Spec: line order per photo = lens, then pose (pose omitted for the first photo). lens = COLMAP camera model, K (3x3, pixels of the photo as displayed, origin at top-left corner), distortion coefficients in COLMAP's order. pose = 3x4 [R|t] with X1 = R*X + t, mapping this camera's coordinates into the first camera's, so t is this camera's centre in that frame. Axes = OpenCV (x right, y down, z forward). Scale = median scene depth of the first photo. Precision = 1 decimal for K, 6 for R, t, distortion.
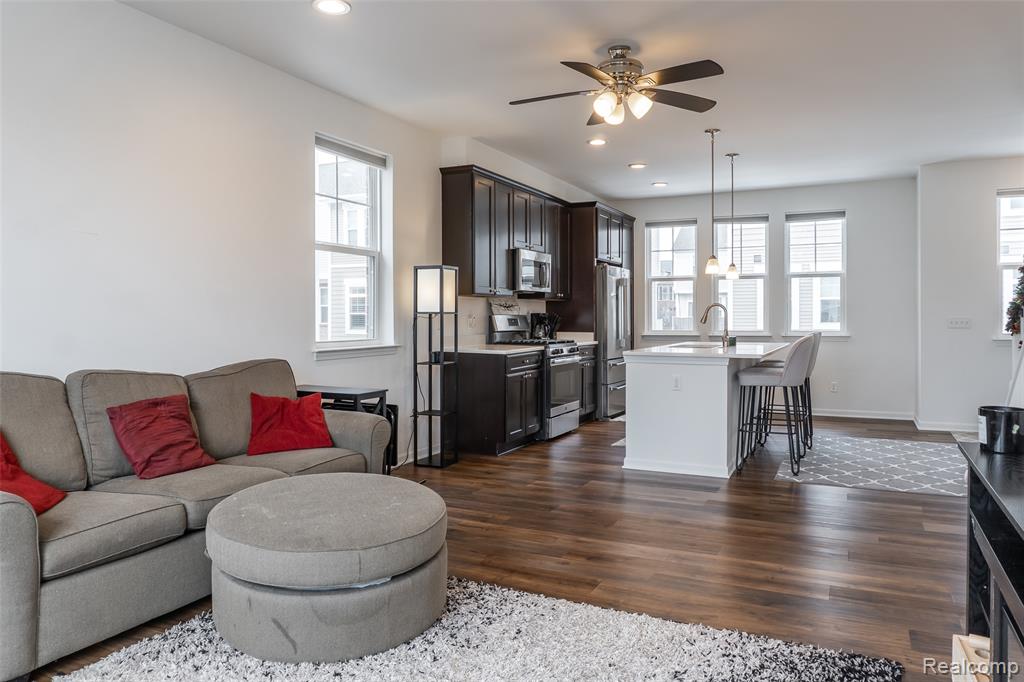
lens RADIAL K [[695.4, 0, 509.7], [0, 695.4, 324.9], [0, 0, 1]] dist [-0.021126, -0.000213]
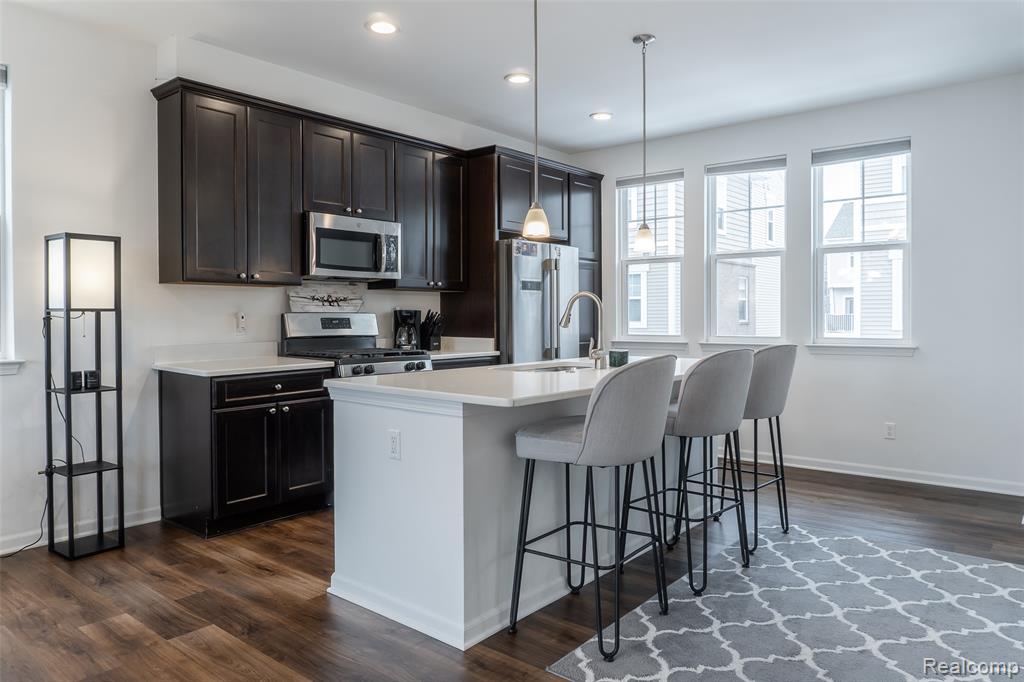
lens RADIAL K [[695.4, 0, 509.7], [0, 695.4, 324.9], [0, 0, 1]] dist [-0.021126, -0.000213]
pose [[0.972796, 0.002923, -0.231645, 0.318875], [-0.002034, 0.999990, 0.004077, -0.005557], [0.231655, -0.003495, 0.972792, 0.374188]]
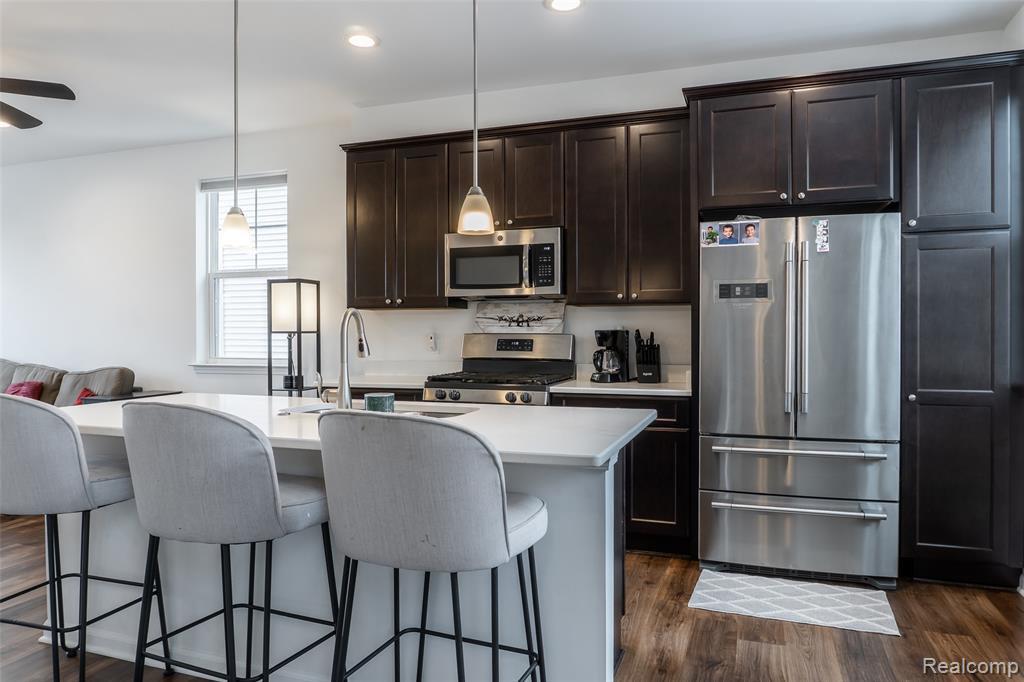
lens RADIAL K [[695.4, 0, 509.7], [0, 695.4, 324.9], [0, 0, 1]] dist [-0.021126, -0.000213]
pose [[0.137672, -0.017209, -0.990328, 0.617537], [-0.010679, 0.999765, -0.018858, -0.010167], [0.990420, 0.013172, 0.137456, 0.888808]]
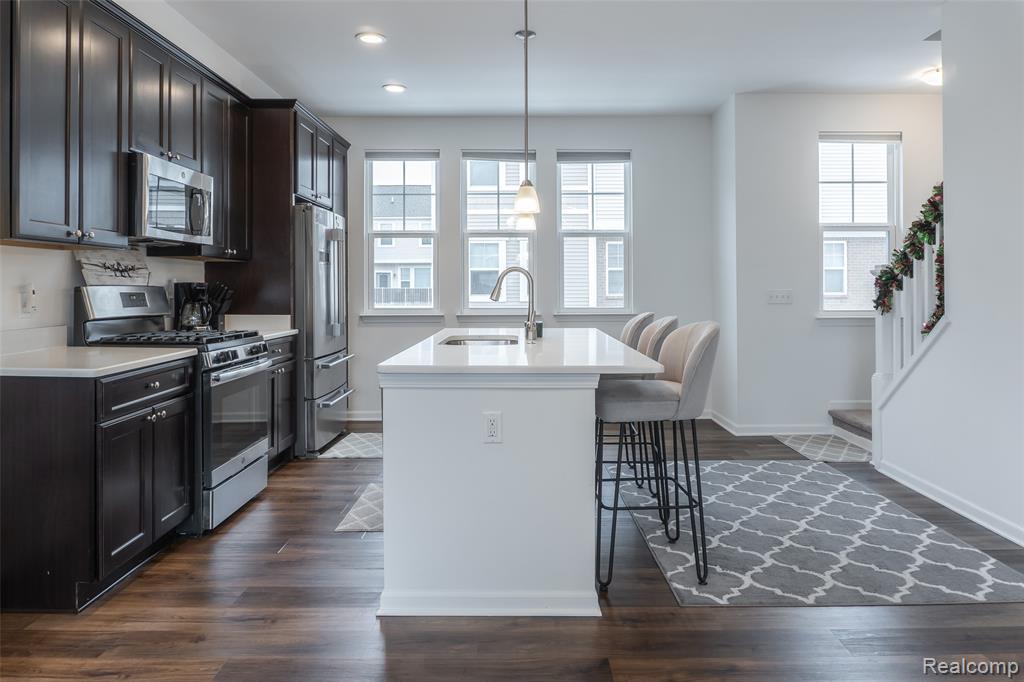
lens RADIAL K [[699.4, 0, 518.5], [0, 699.4, 287.6], [0, 0, 1]] dist [-0.020841, 0.000177]
pose [[0.894397, 0.001024, 0.447273, 0.028993], [0.003846, 0.999943, -0.009980, -0.006655], [-0.447258, 0.010646, 0.894342, 0.401034]]
